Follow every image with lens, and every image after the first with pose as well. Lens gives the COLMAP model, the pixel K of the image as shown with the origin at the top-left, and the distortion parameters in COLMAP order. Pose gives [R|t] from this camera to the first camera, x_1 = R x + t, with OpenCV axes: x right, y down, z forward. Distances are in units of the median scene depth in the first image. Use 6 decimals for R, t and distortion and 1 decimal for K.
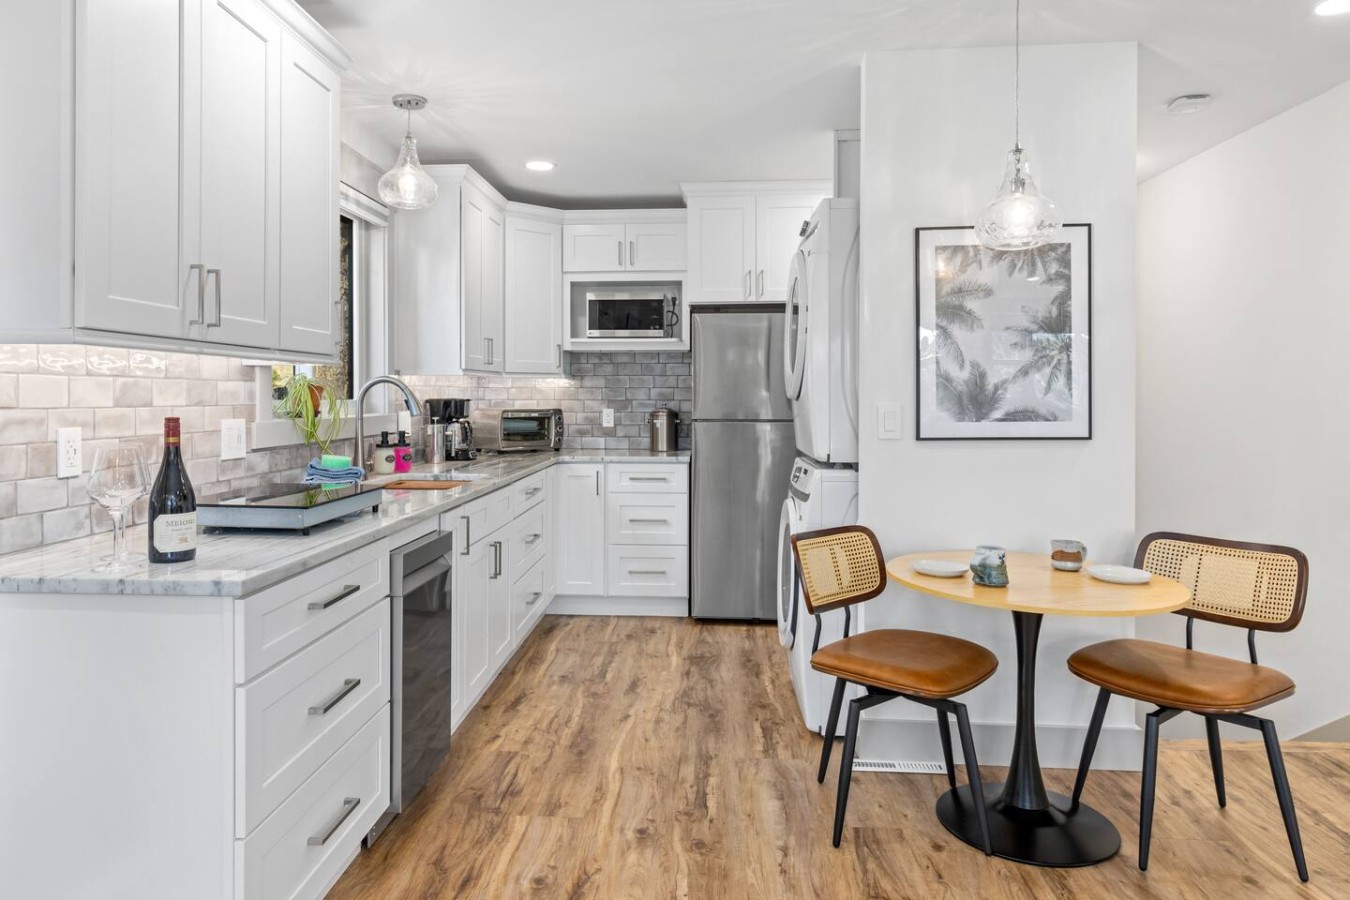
lens RADIAL K [[868.7, 0, 655.4], [0, 868.7, 403.7], [0, 0, 1]] dist [-0.001713, 0.006008]
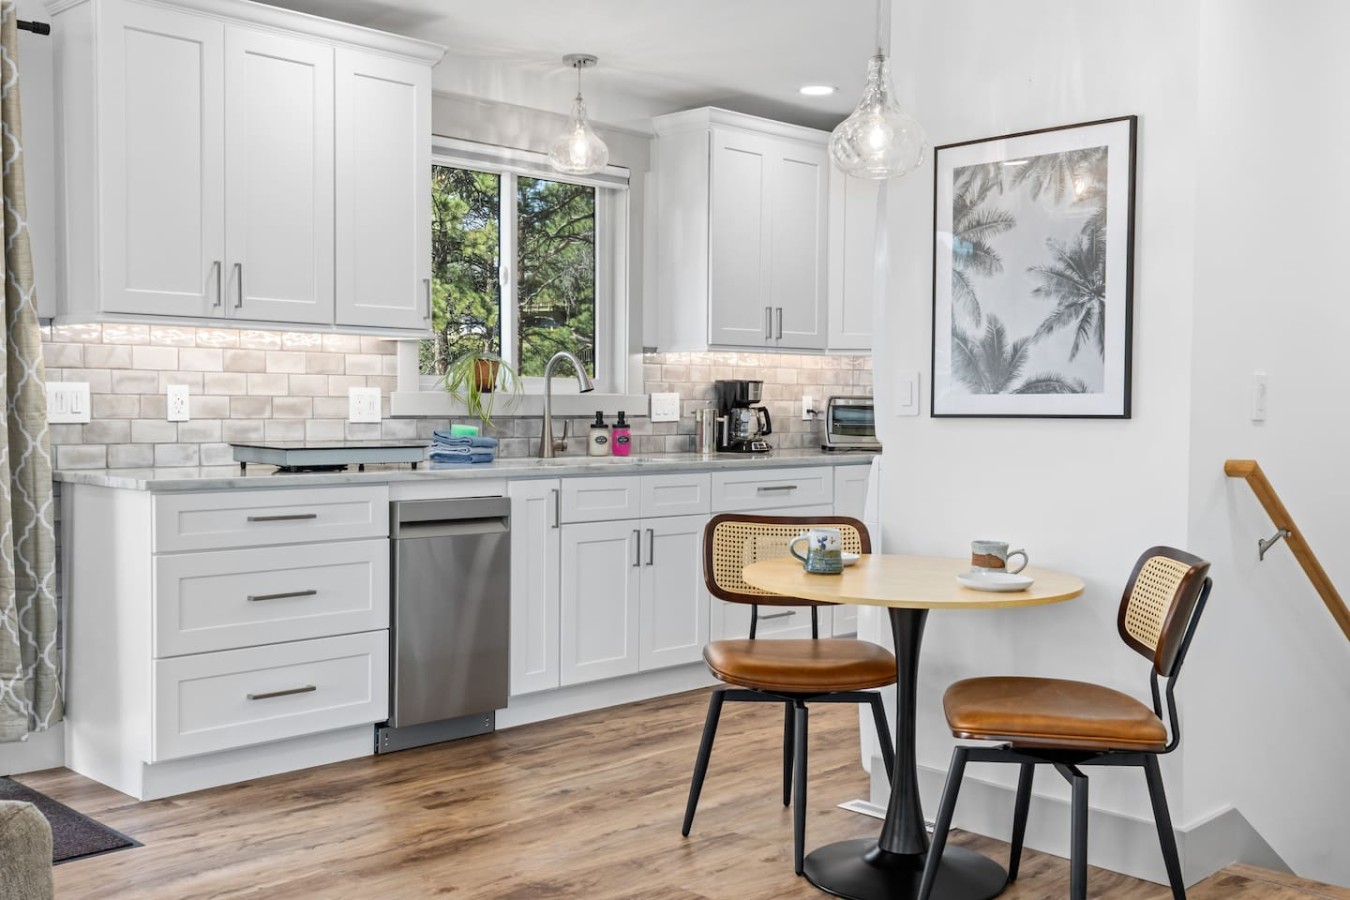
lens RADIAL K [[1404.4, 0, 695.5], [0, 1404.4, 478.9], [0, 0, 1]] dist [0.052646, 0.000000]
pose [[0.759617, 0.041806, -0.649026, 0.980390], [-0.014234, 0.998762, 0.047674, 0.039987], [0.650215, -0.026976, 0.759271, -0.120413]]
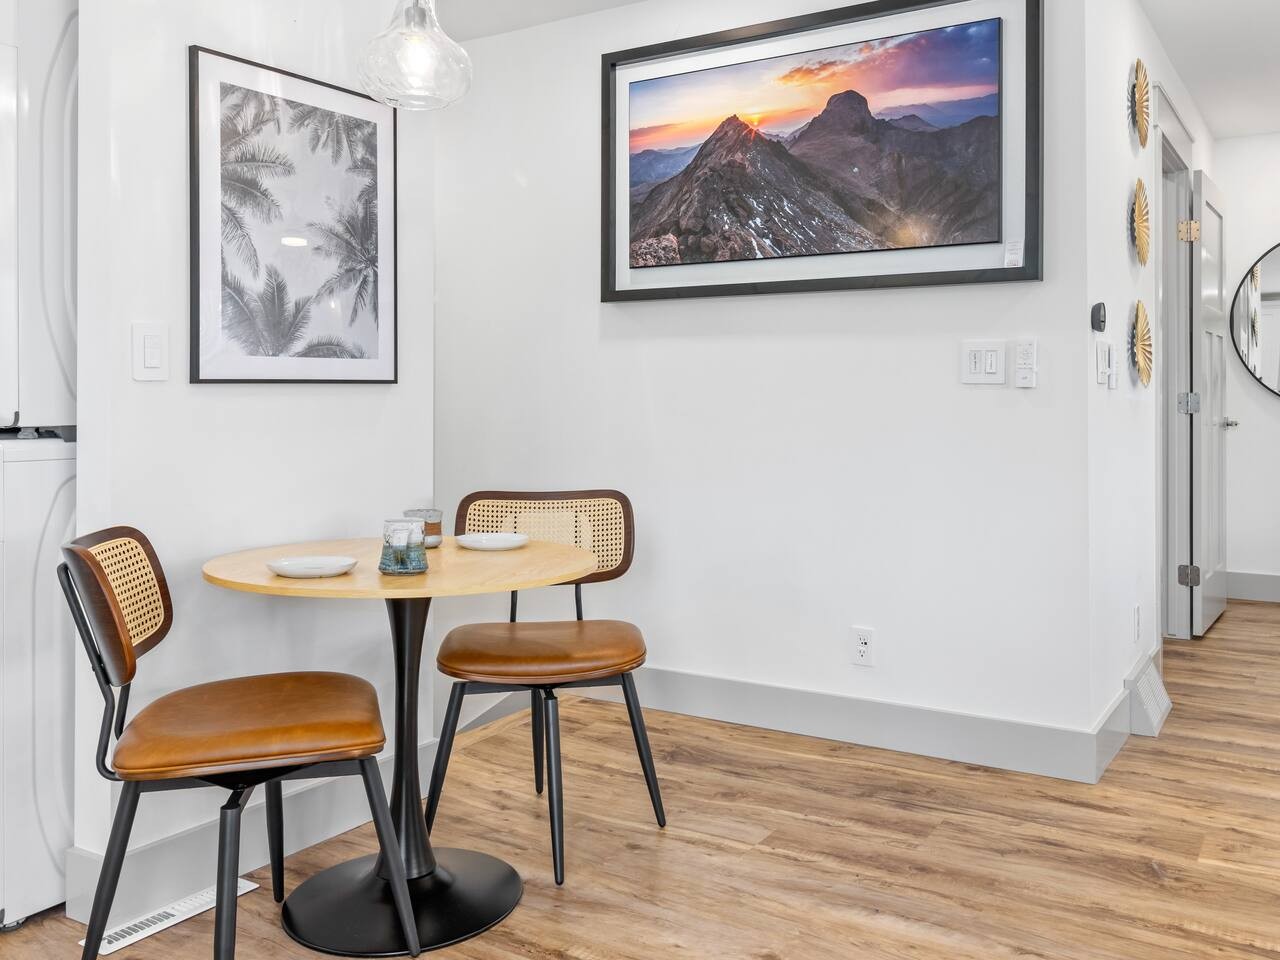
lens RADIAL K [[1079.0, 0, 693.6], [0, 1079.0, 404.8], [0, 0, 1]] dist [0.003665, -0.003930]
pose [[0.451710, -0.007687, 0.892132, -0.235132], [0.007297, 0.999961, 0.004922, 0.056801], [-0.892135, 0.004286, 0.451749, 0.325924]]
